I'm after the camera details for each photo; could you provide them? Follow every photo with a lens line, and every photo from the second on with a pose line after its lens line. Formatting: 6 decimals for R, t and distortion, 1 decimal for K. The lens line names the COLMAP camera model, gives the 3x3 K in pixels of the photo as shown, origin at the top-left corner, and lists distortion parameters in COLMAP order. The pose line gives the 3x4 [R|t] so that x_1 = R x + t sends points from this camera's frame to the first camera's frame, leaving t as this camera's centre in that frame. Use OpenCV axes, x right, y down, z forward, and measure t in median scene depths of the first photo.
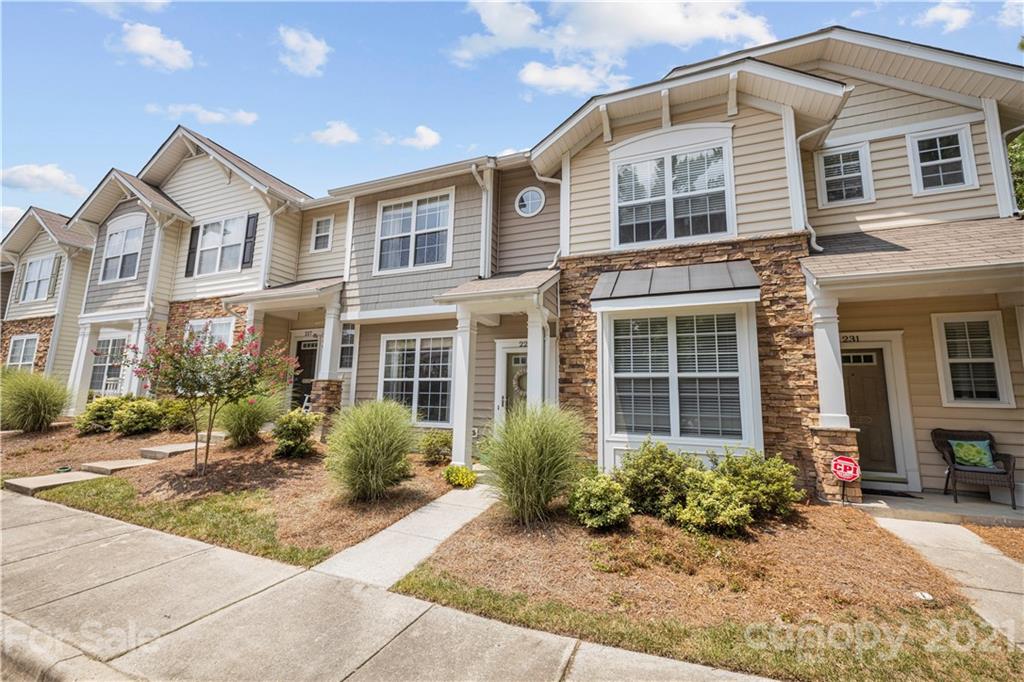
lens RADIAL K [[431.9, 0, 512.0], [0, 431.9, 341.0], [0, 0, 1]] dist [-0.000073, 0.006184]
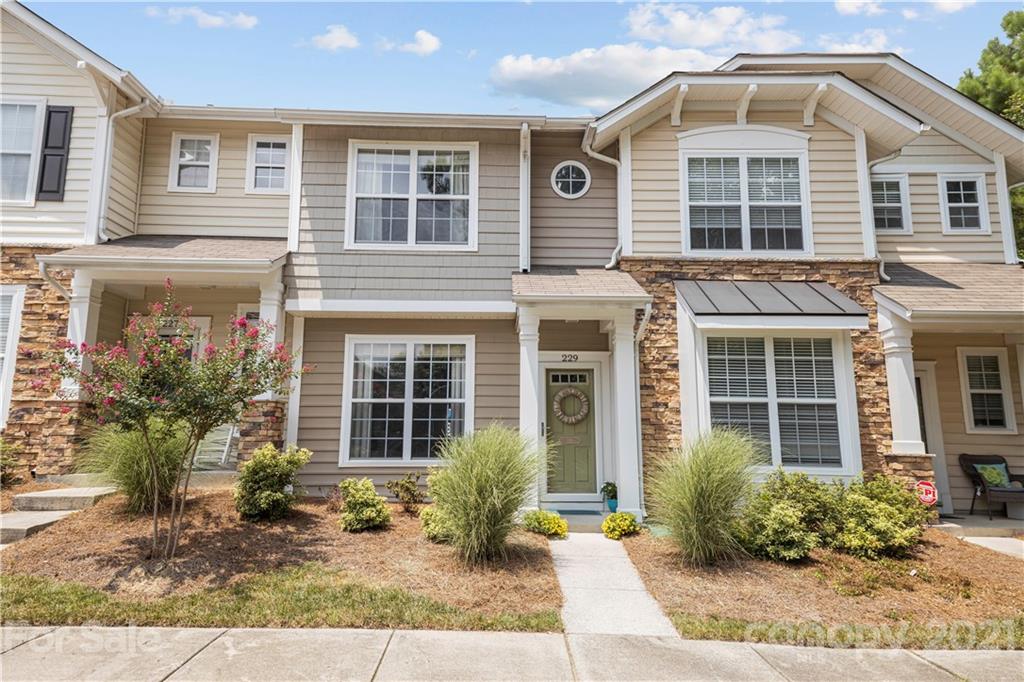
lens RADIAL K [[639.4, 0, 512.0], [0, 639.4, 341.0], [0, 0, 1]] dist [0.079449, -0.001668]
pose [[0.916456, 0.046723, 0.397398, -0.650029], [-0.045985, 0.998877, -0.011394, -0.007252], [-0.397484, -0.007833, 0.917576, -0.059749]]
